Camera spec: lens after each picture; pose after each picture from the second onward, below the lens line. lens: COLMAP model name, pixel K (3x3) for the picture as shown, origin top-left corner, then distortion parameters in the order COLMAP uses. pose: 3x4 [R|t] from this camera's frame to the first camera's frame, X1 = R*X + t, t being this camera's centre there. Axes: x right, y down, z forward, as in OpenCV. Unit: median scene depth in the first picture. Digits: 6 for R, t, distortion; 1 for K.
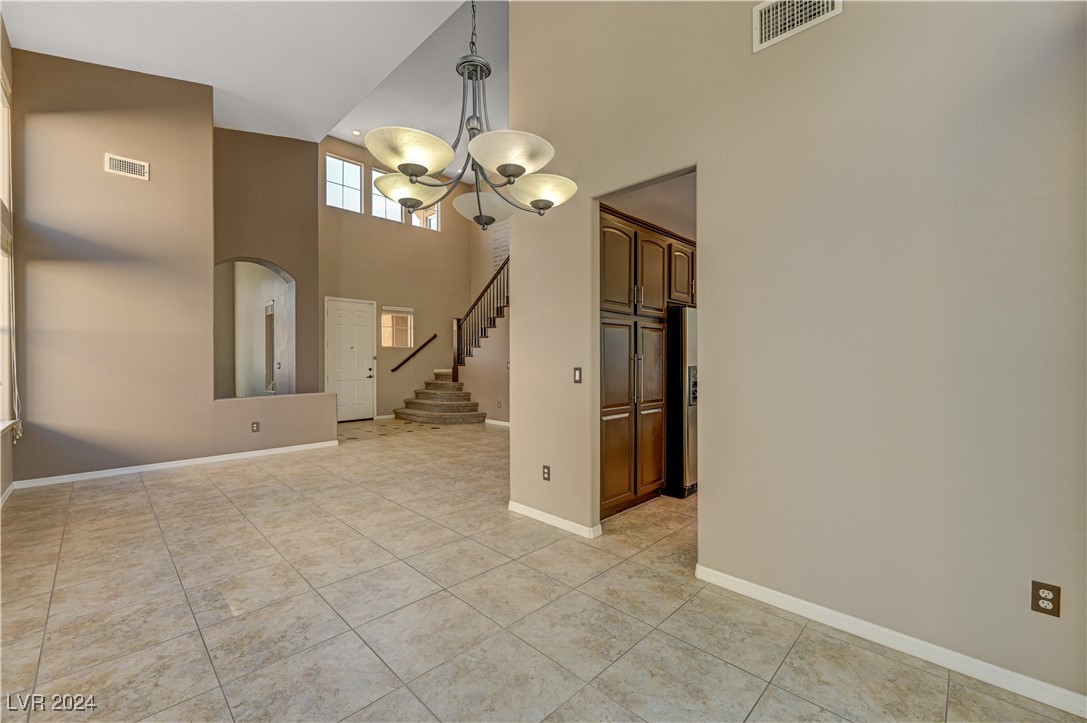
lens RADIAL K [[438.6, 0, 544.7], [0, 438.6, 363.0], [0, 0, 1]] dist [0.000031, -0.000078]
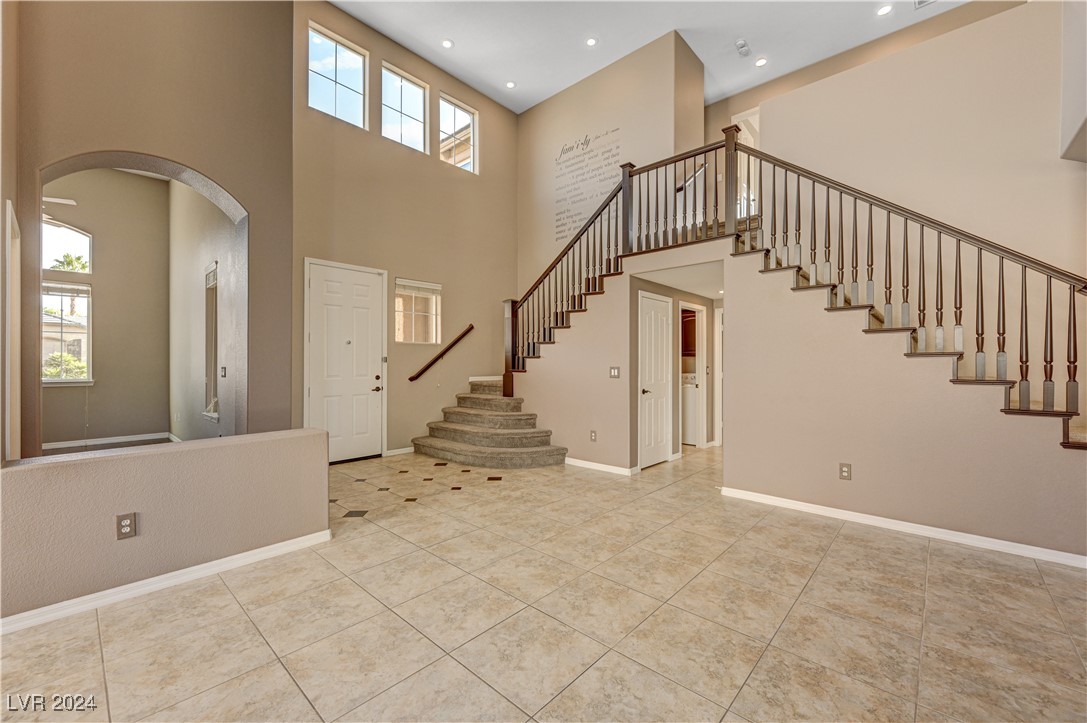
lens RADIAL K [[434.0, 0, 546.2], [0, 434.0, 363.6], [0, 0, 1]] dist [-0.002432, 0.000035]
pose [[0.999124, 0.002491, 0.041777, -0.180873], [-0.002210, 0.999975, -0.006771, -0.002192], [-0.041793, 0.006673, 0.999104, 0.364636]]
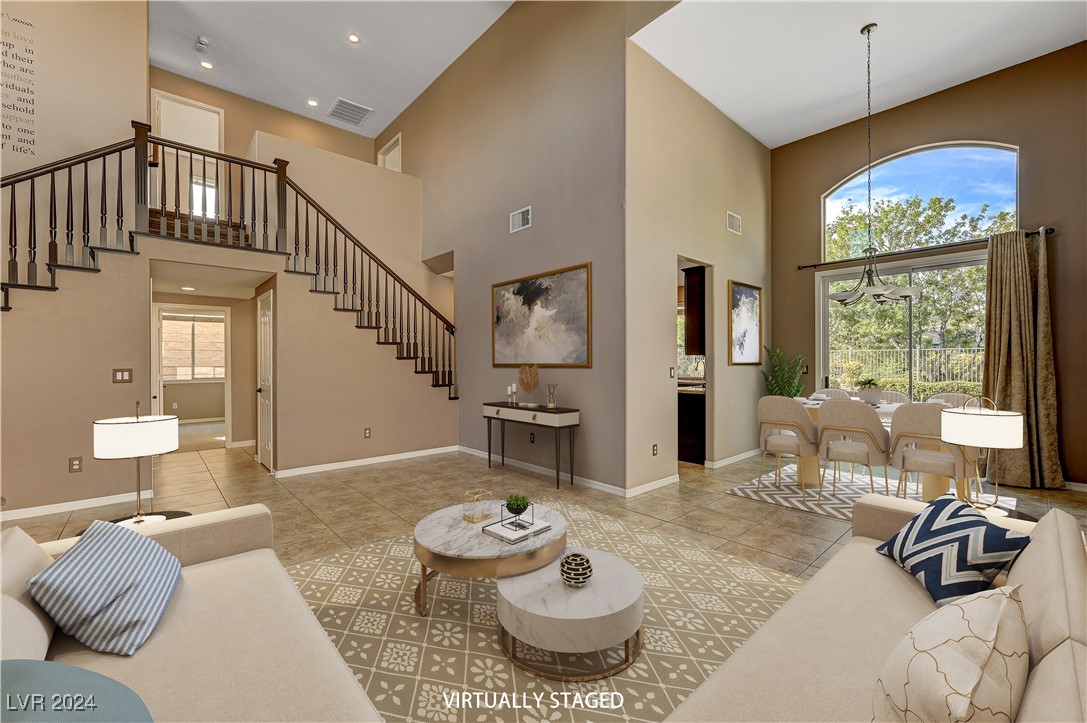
lens RADIAL K [[434.0, 0, 546.2], [0, 434.0, 363.6], [0, 0, 1]] dist [-0.002432, 0.000035]
pose [[0.059230, -0.003487, 0.998238, -0.475845], [0.011364, 0.999931, 0.002818, -0.003622], [-0.998180, 0.011177, 0.059266, 0.457028]]
